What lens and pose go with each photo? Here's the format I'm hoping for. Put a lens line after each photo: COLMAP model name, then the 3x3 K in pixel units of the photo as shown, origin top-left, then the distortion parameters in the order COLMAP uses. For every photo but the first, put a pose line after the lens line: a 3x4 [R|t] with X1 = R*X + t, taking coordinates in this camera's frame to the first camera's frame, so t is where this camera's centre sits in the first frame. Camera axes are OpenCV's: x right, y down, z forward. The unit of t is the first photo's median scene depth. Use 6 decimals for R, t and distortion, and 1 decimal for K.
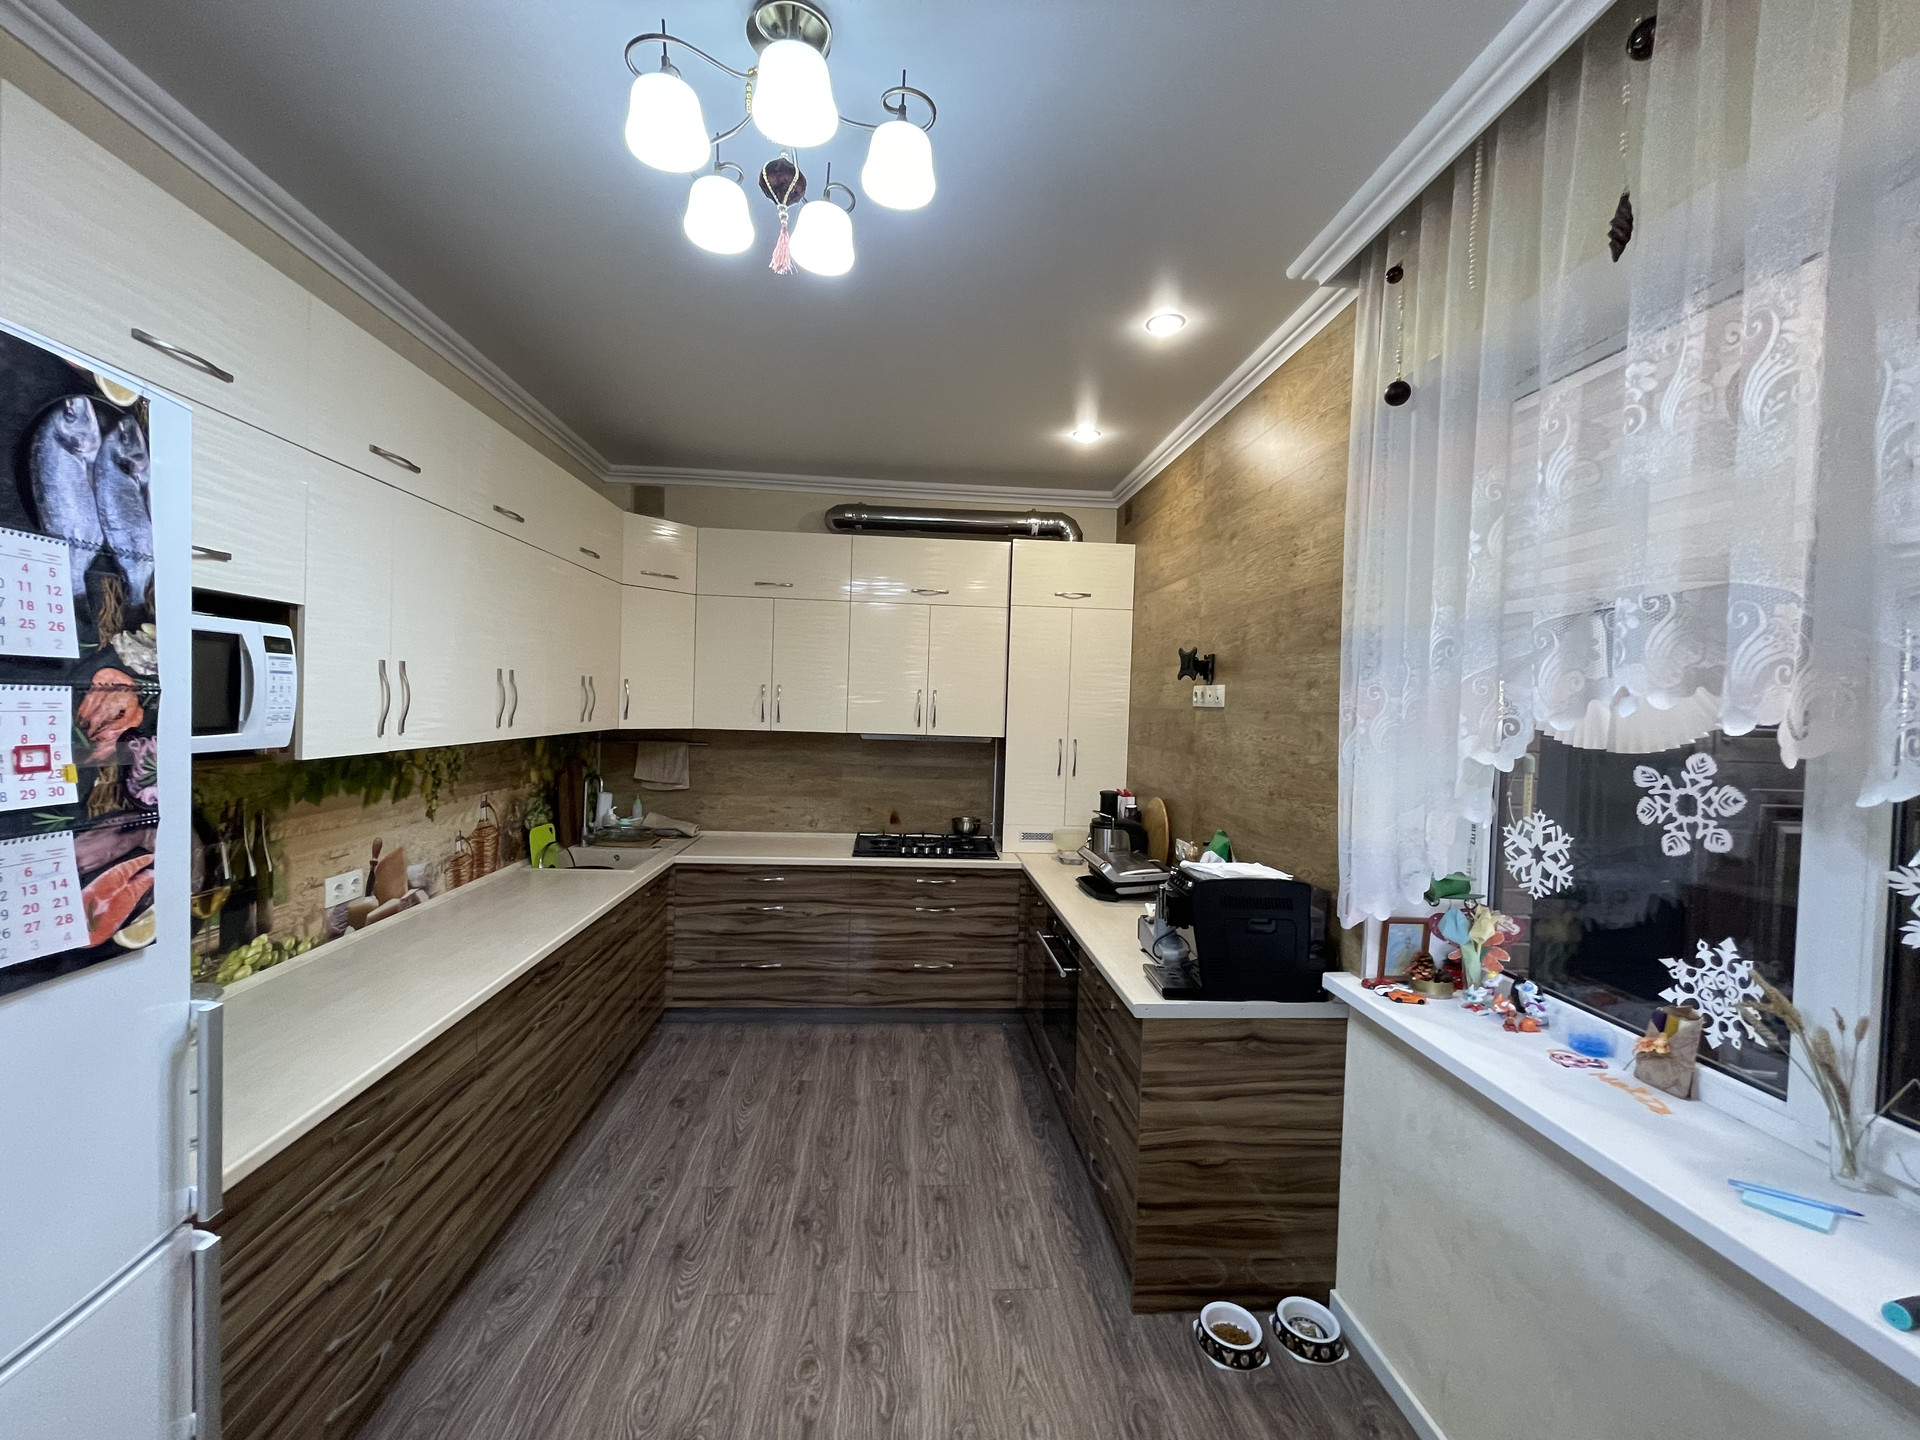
lens RADIAL K [[767.6, 0, 951.7], [0, 767.6, 724.4], [0, 0, 1]] dist [0.006651, -0.003432]
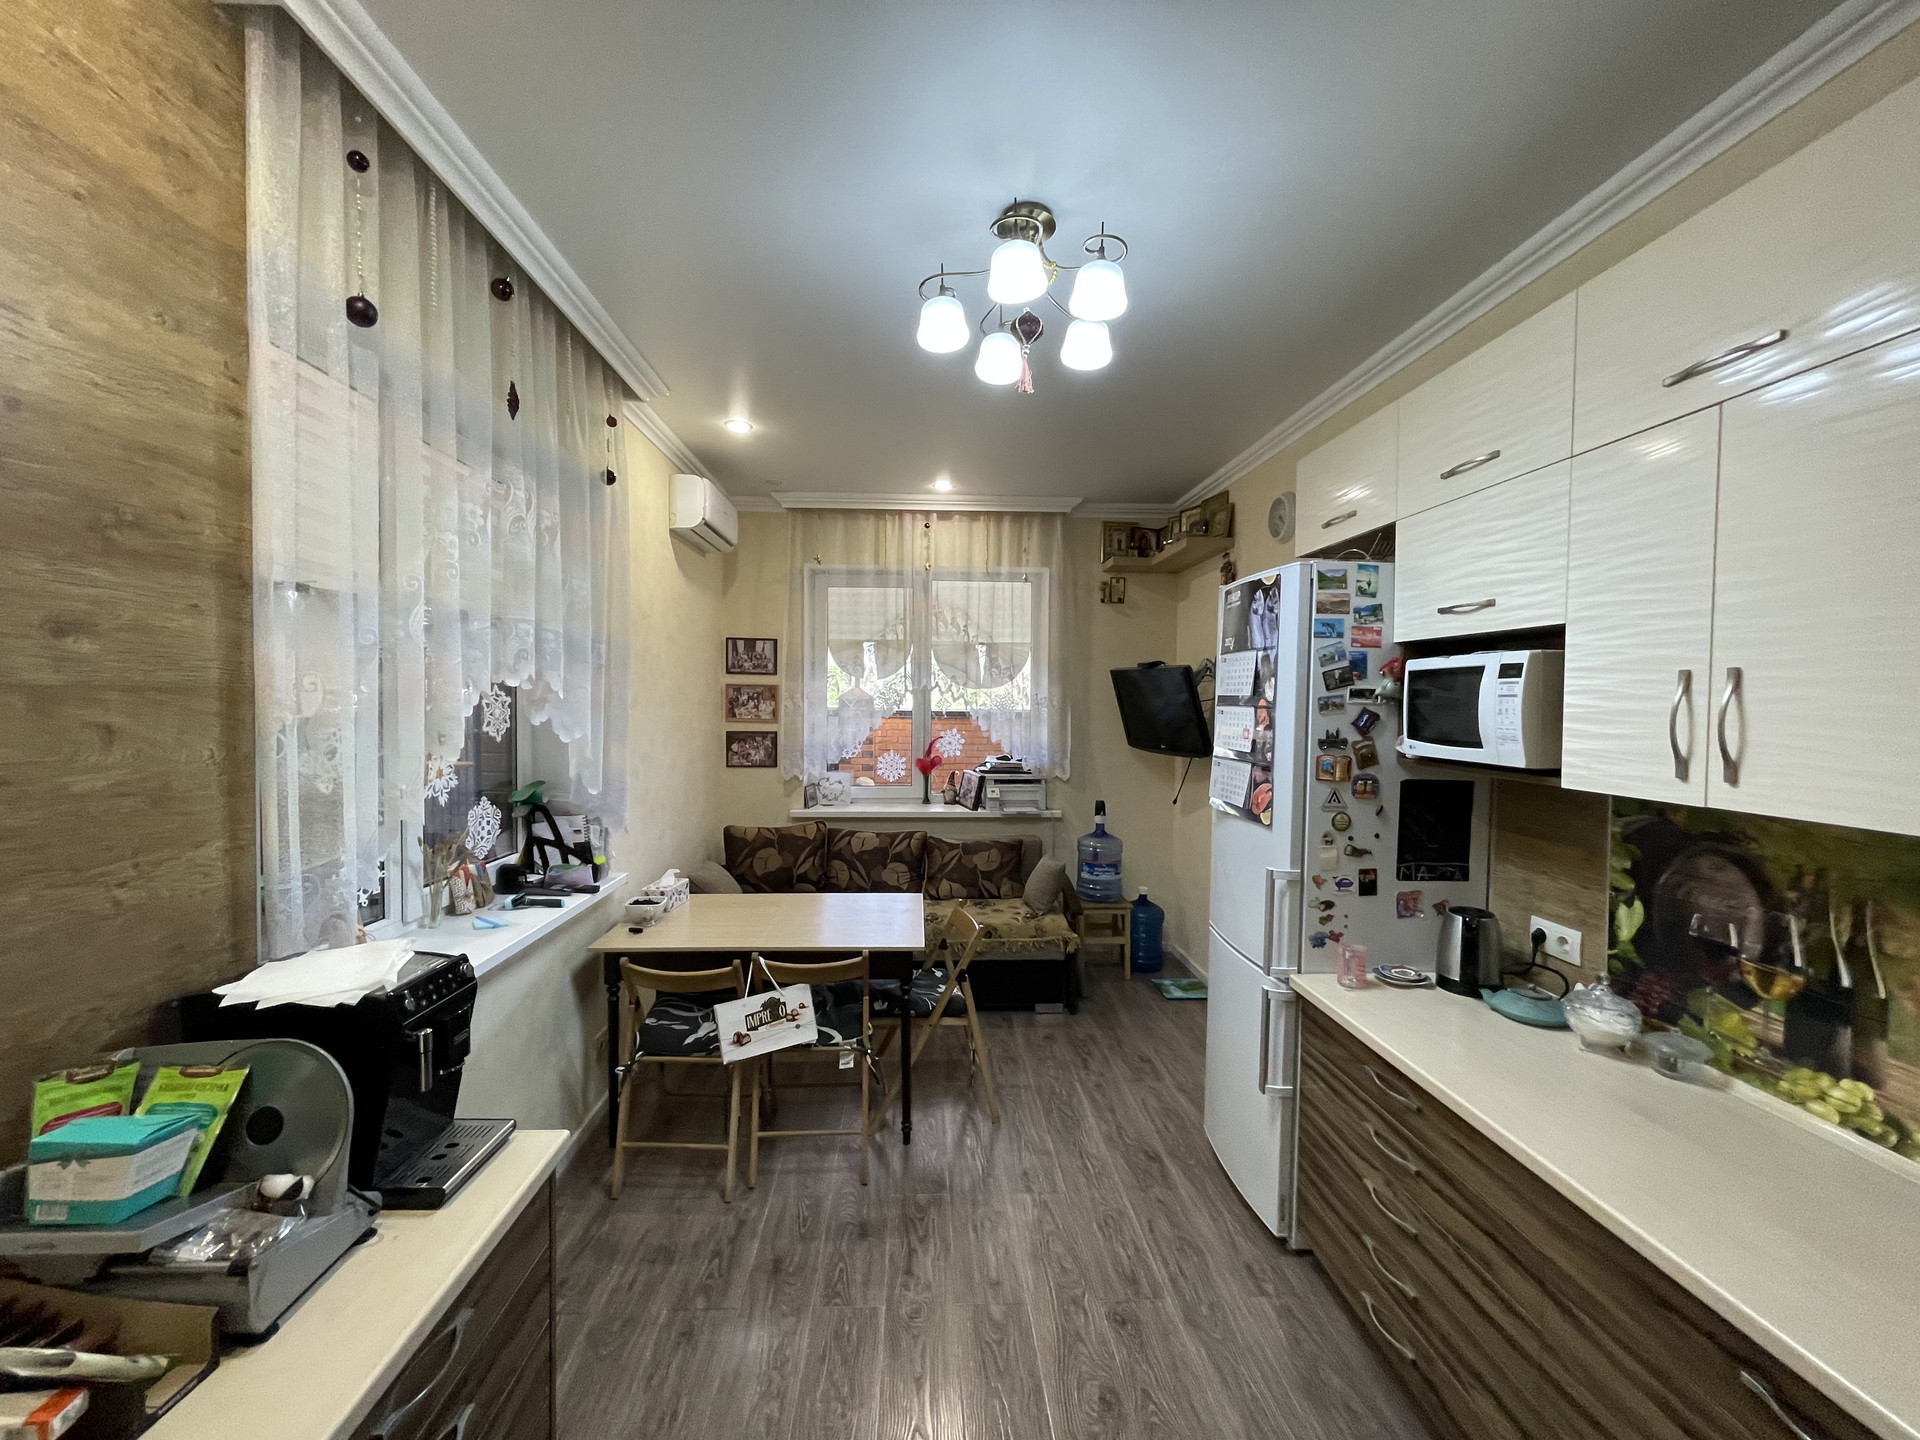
lens RADIAL K [[767.6, 0, 959.6], [0, 767.6, 721.1], [0, 0, 1]] dist [0.006651, -0.003432]
pose [[-0.999033, -0.042049, 0.012876, -0.104678], [-0.041250, 0.997518, 0.057069, -0.052642], [-0.015244, 0.056483, -0.998287, 1.760512]]
